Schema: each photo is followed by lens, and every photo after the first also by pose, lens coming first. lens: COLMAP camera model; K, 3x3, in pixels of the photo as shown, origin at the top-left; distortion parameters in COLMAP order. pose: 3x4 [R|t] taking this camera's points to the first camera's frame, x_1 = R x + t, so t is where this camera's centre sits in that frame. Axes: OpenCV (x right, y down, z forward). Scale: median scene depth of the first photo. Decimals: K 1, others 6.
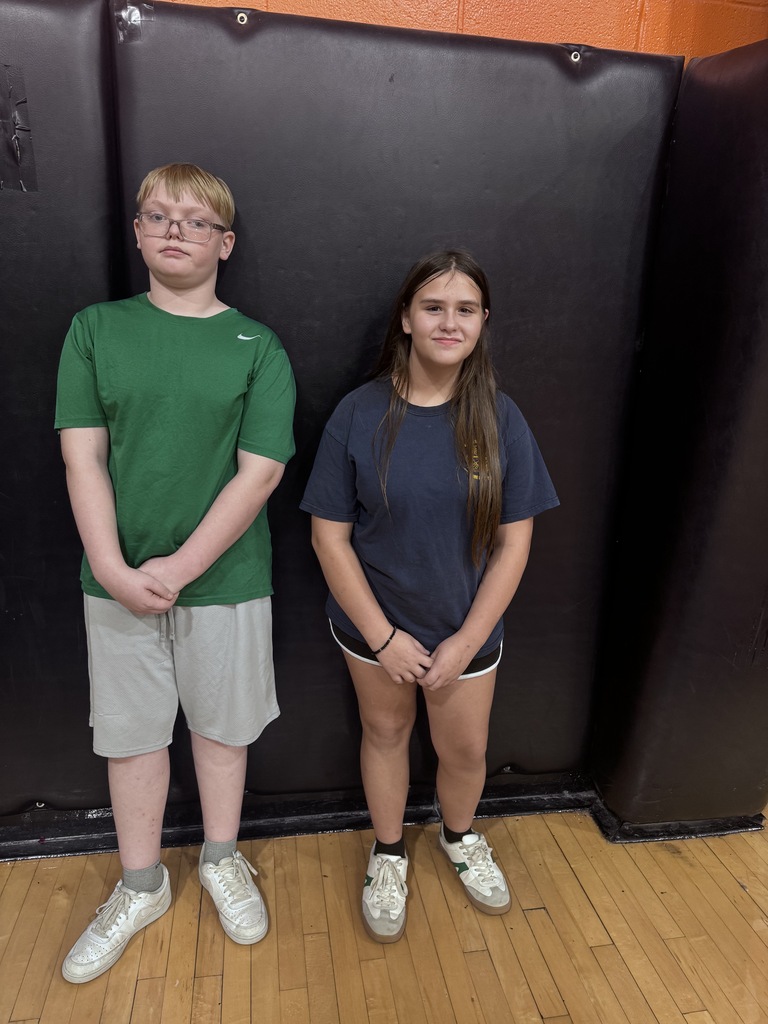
lens RADIAL K [[722.5, 0, 384.6], [0, 722.5, 510.1], [0, 0, 1]] dist [-0.001375, -0.007555]
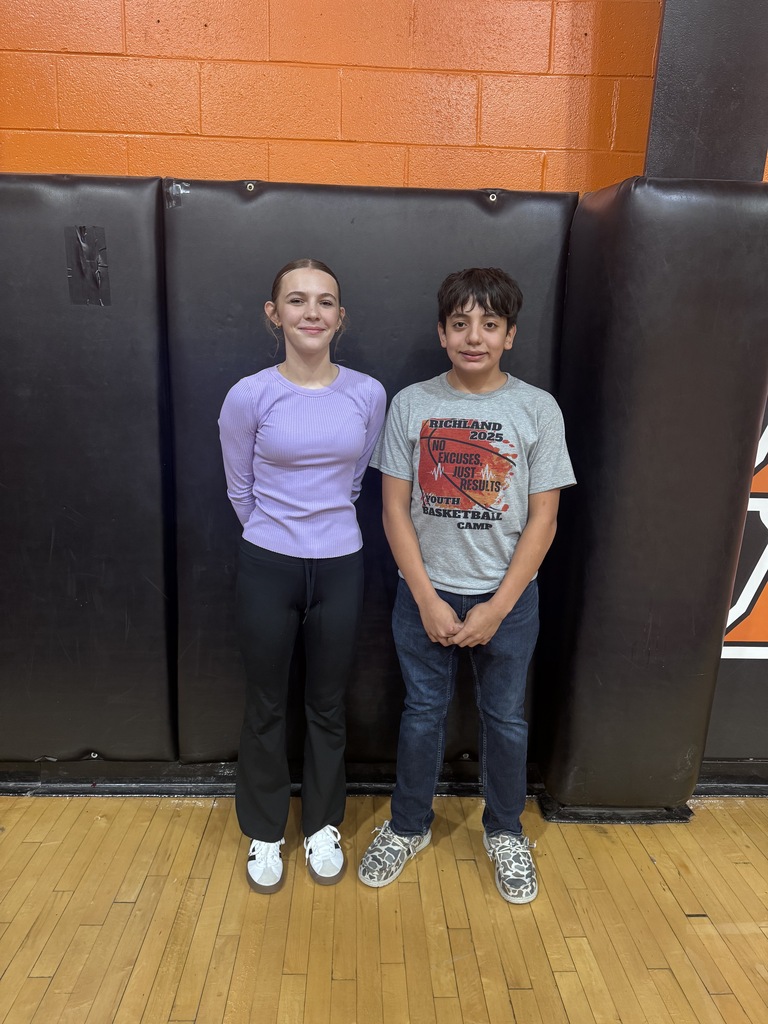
lens RADIAL K [[722.5, 0, 385.1], [0, 722.5, 511.6], [0, 0, 1]] dist [-0.001375, -0.007555]
pose [[0.990902, 0.010931, -0.134141, 0.248706], [-0.024417, 0.994757, -0.099311, 0.099167], [0.132352, 0.101683, 0.985973, -0.304957]]
